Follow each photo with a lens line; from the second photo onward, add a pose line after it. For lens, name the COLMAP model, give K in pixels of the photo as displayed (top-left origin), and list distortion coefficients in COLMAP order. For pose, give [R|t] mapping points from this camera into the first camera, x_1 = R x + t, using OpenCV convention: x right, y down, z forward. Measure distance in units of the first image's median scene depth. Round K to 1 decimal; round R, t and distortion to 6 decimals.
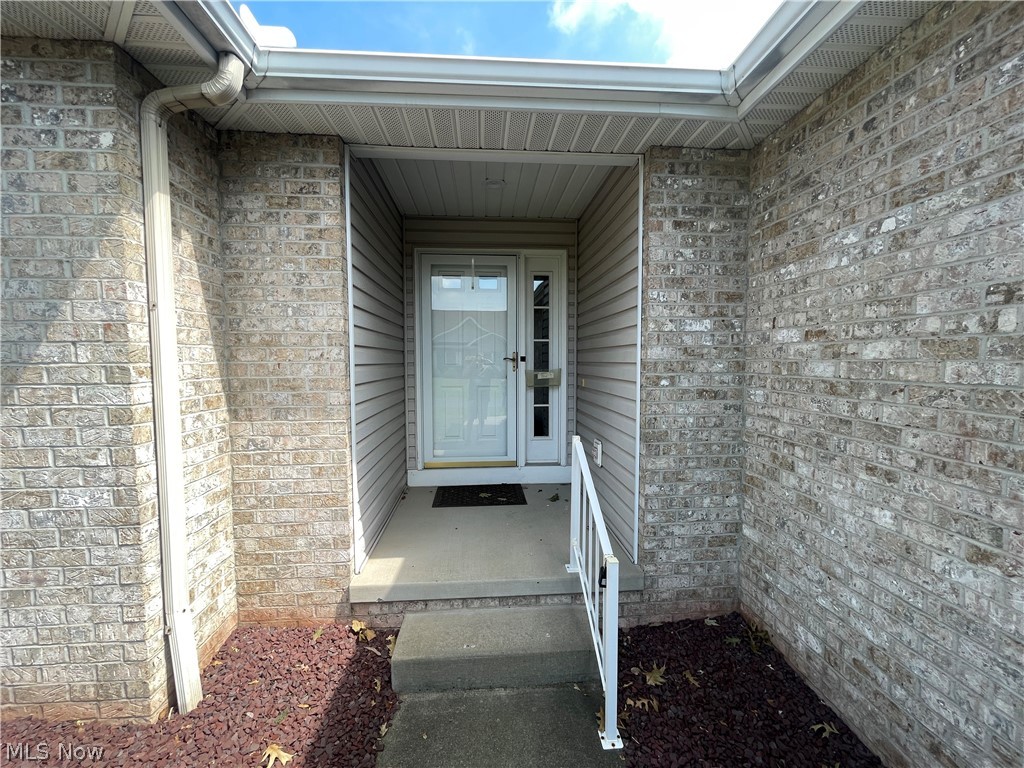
lens RADIAL K [[414.0, 0, 512.0], [0, 414.0, 384.0], [0, 0, 1]] dist [0.000040, 0.000019]
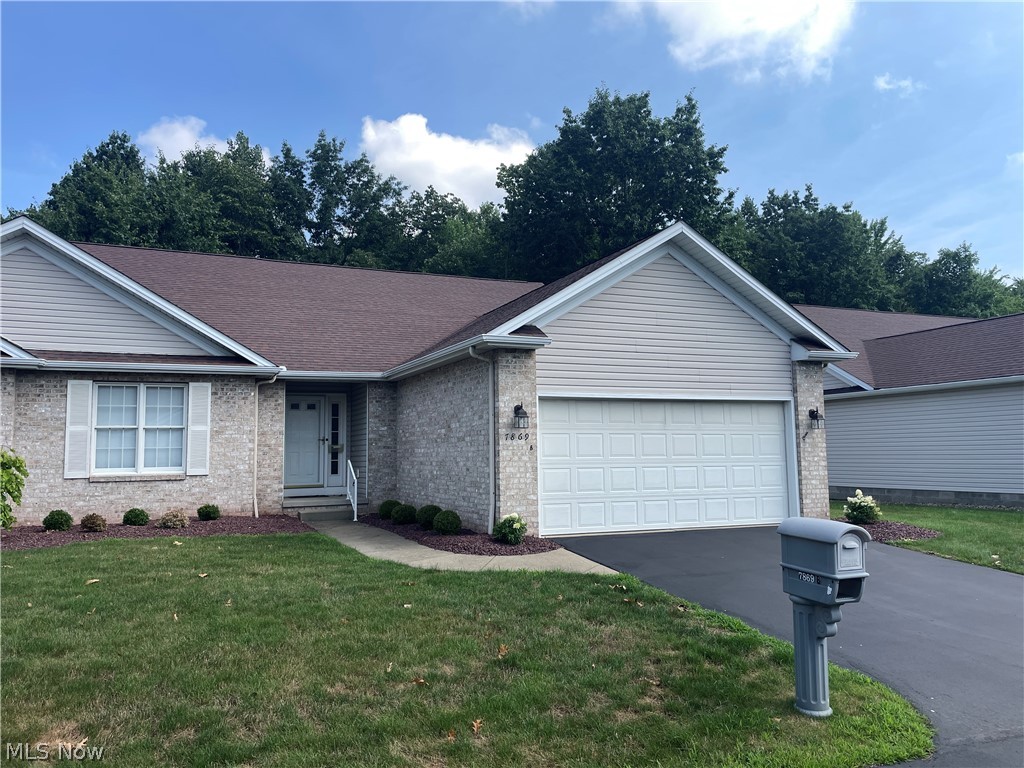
lens RADIAL K [[777.5, 0, 512.0], [0, 777.5, 384.0], [0, 0, 1]] dist [0.063602, -0.116315]
pose [[0.943555, 0.018527, 0.330697, -0.734831], [0.031859, 0.988728, -0.146296, 0.499566], [-0.329680, 0.148574, 0.932329, -5.703376]]
